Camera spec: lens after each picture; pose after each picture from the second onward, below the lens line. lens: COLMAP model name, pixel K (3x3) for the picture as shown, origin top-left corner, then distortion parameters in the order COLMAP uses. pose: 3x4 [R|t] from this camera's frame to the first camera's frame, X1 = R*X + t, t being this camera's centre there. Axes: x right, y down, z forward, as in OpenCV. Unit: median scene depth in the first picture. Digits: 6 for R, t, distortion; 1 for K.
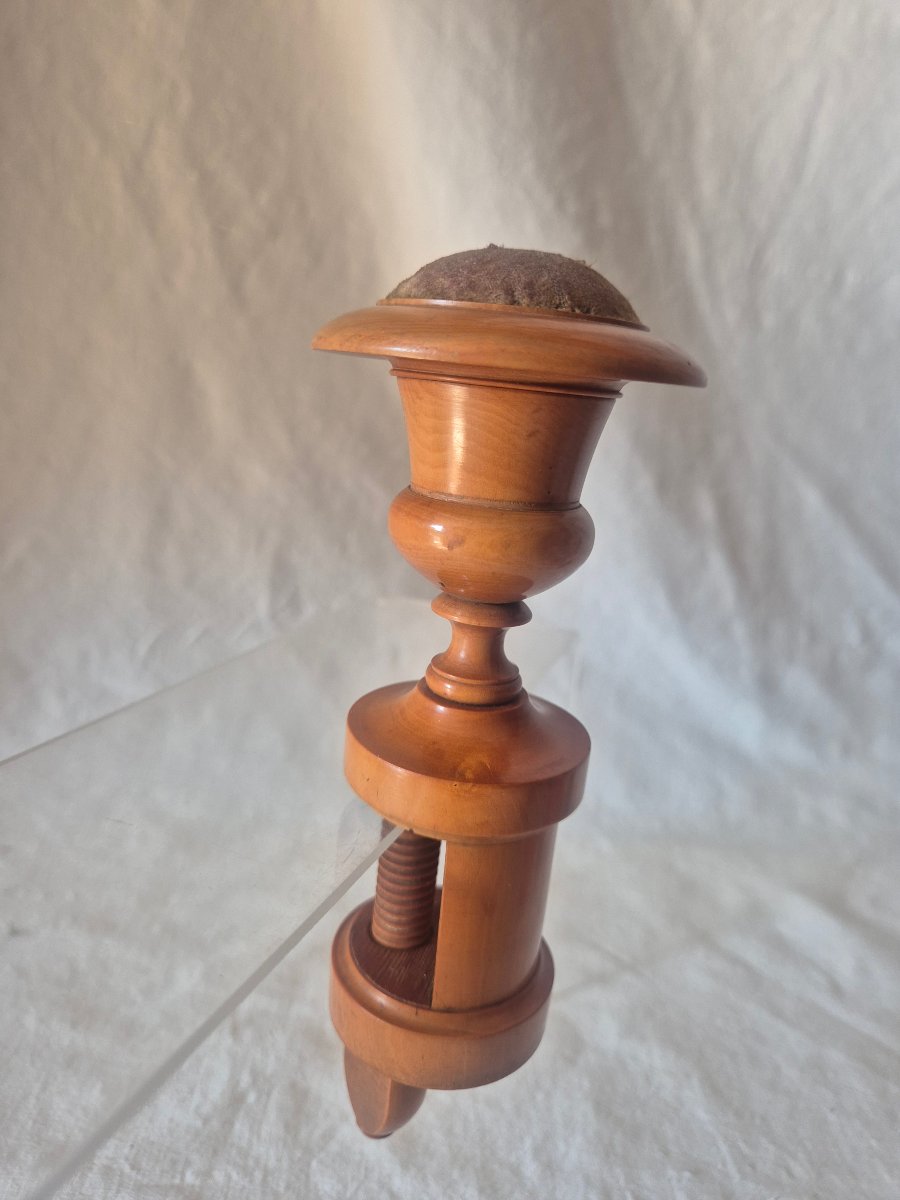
lens RADIAL K [[855.7, 0, 412.1], [0, 855.7, 612.9], [0, 0, 1]] dist [-0.020931, -0.001145]
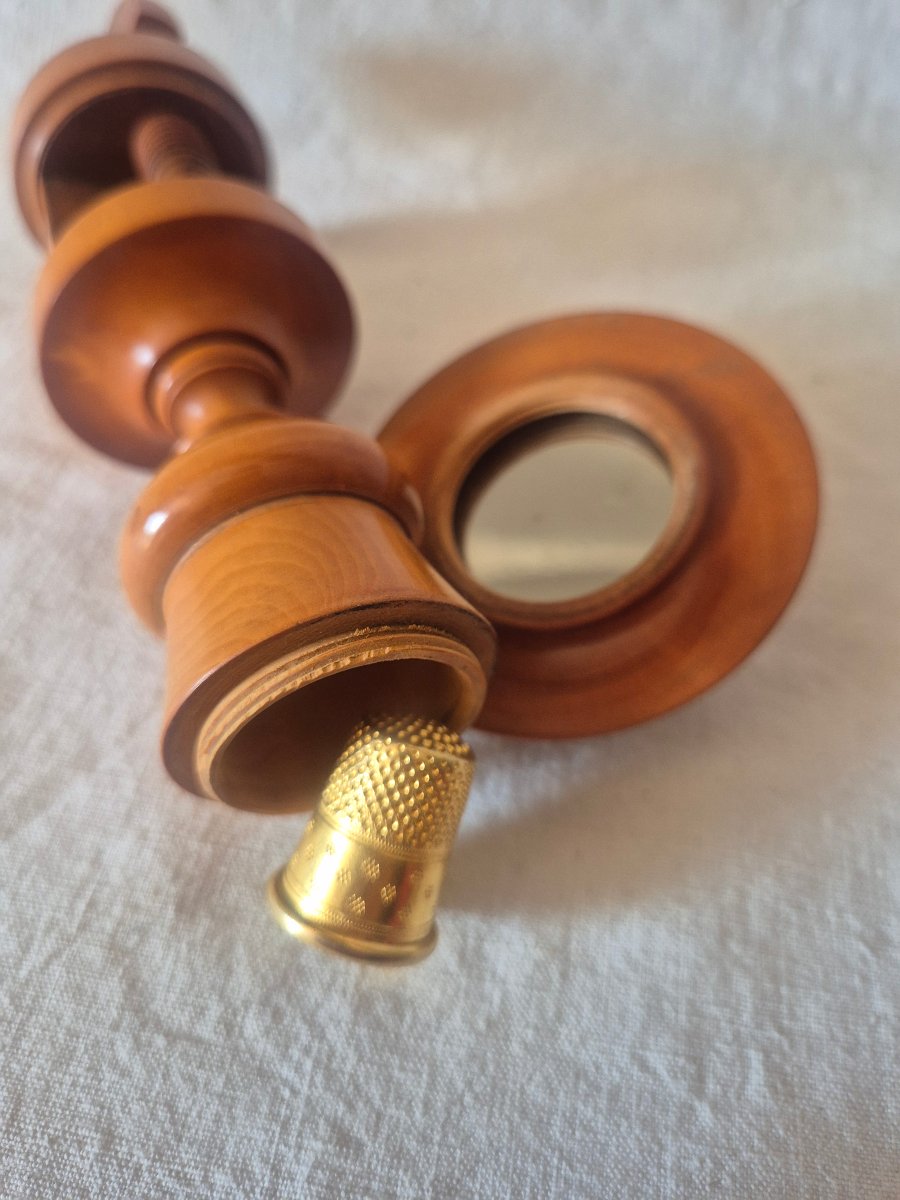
lens RADIAL K [[855.7, 0, 412.1], [0, 855.7, 612.9], [0, 0, 1]] dist [-0.020931, -0.001145]
pose [[0.986100, 0.112989, -0.121823, 0.076300], [-0.014501, 0.788914, 0.614332, 0.179907], [0.165521, -0.604026, 0.779587, 0.476460]]
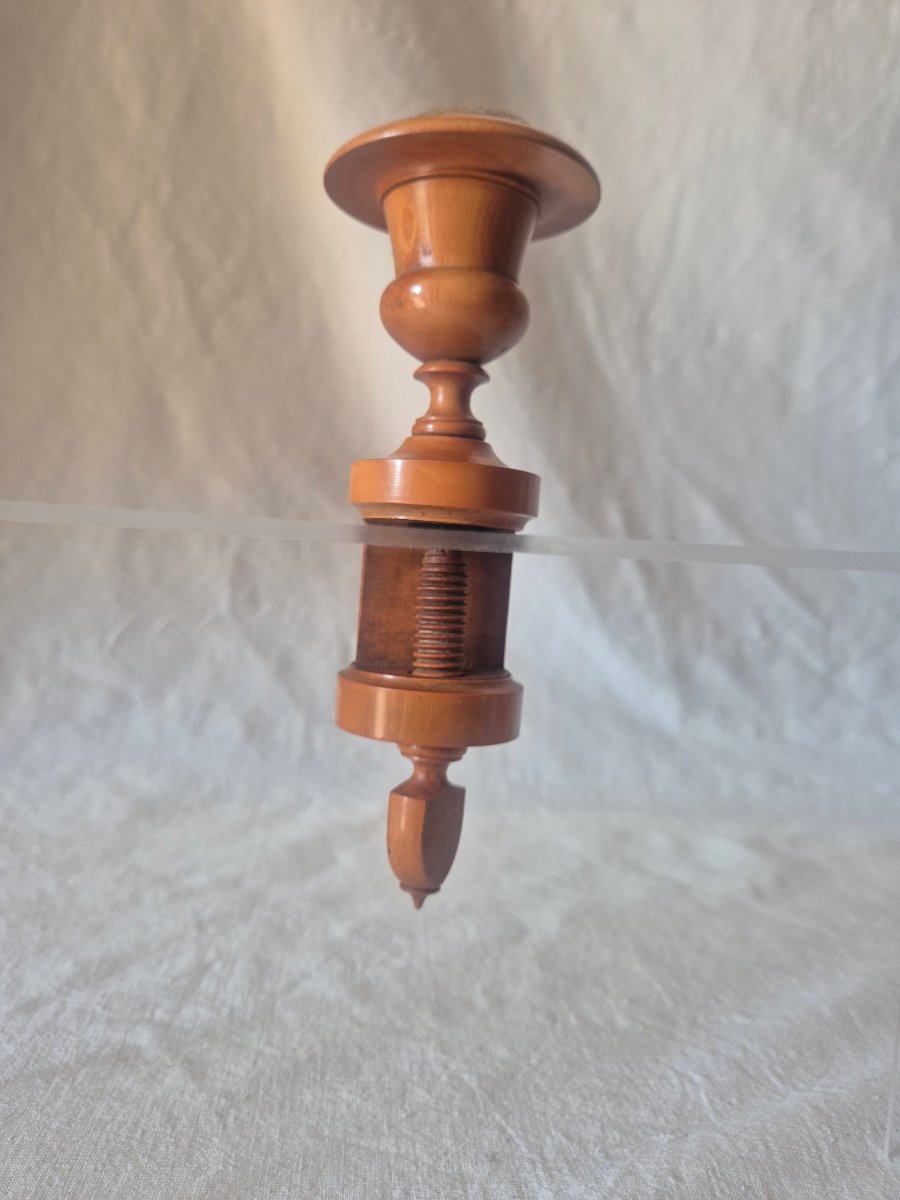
lens RADIAL K [[855.3, 0, 410.6], [0, 855.3, 603.9], [0, 0, 1]] dist [-0.012265, -0.004911]
pose [[0.997811, -0.016276, 0.064099, -0.006080], [0.028475, 0.980532, -0.194281, 0.223495], [-0.059689, 0.195681, 0.978849, -0.092479]]
